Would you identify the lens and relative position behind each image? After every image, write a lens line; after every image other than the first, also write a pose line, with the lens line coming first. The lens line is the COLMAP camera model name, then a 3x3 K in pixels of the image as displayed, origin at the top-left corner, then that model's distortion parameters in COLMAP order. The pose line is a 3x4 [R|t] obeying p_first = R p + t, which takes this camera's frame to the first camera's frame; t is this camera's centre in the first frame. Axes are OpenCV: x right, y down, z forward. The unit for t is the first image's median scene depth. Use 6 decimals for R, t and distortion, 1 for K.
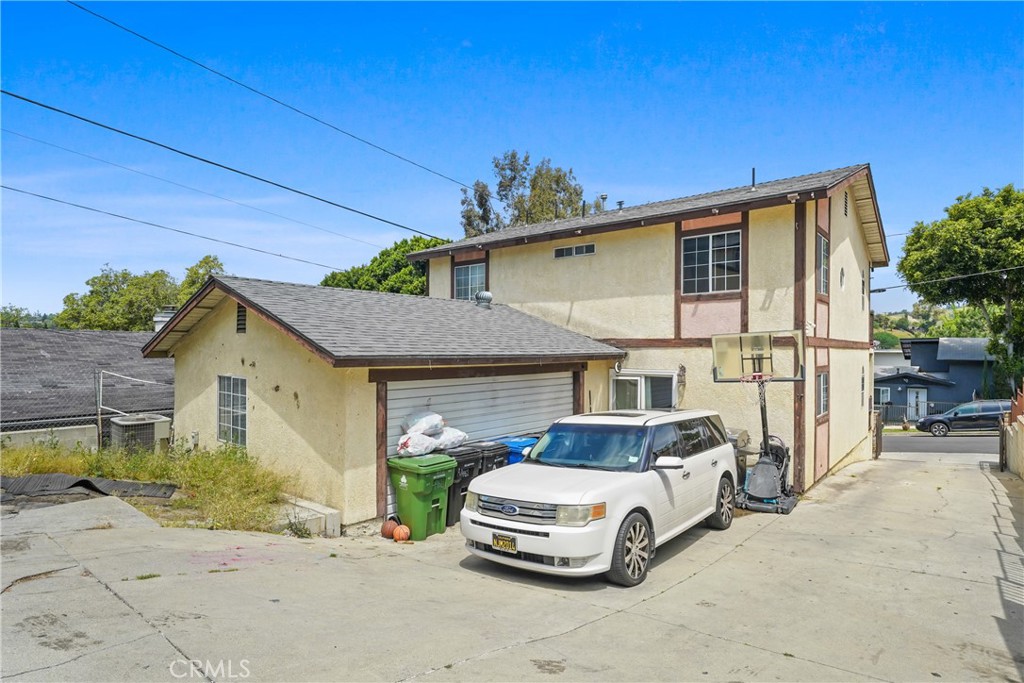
lens RADIAL K [[538.9, 0, 534.9], [0, 538.9, 362.1], [0, 0, 1]] dist [0.028503, -0.000187]
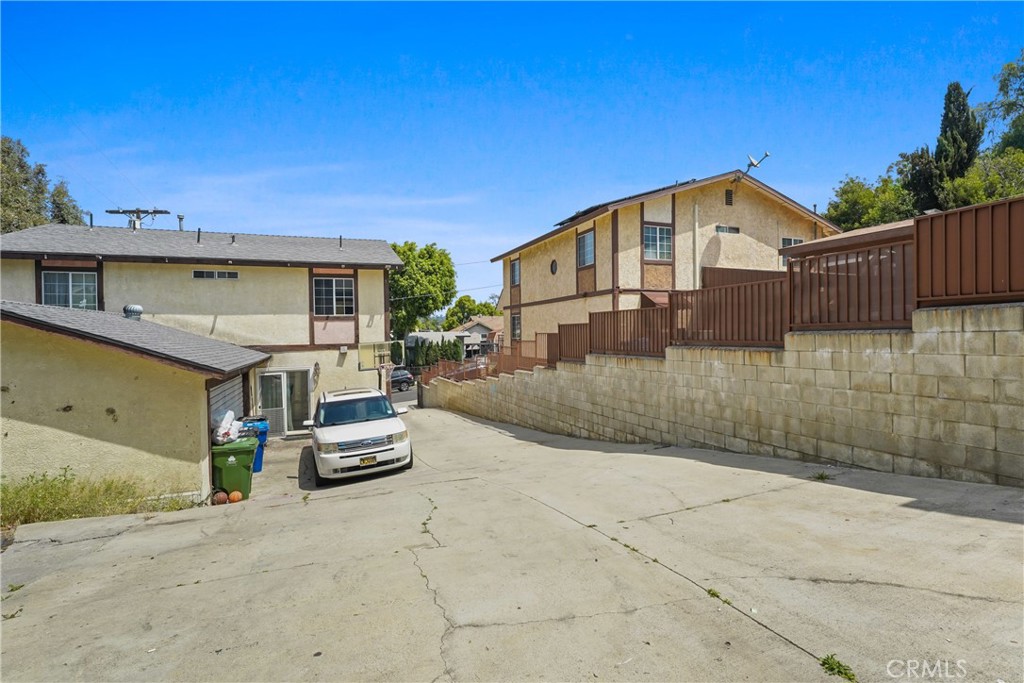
lens RADIAL K [[510.0, 0, 513.8], [0, 510.0, 336.9], [0, 0, 1]] dist [-0.004070, -0.000754]
pose [[0.488441, -0.018093, 0.872409, -0.698630], [0.037895, 0.999282, -0.000493, -0.043320], [-0.871774, 0.033301, 0.488775, -0.178253]]
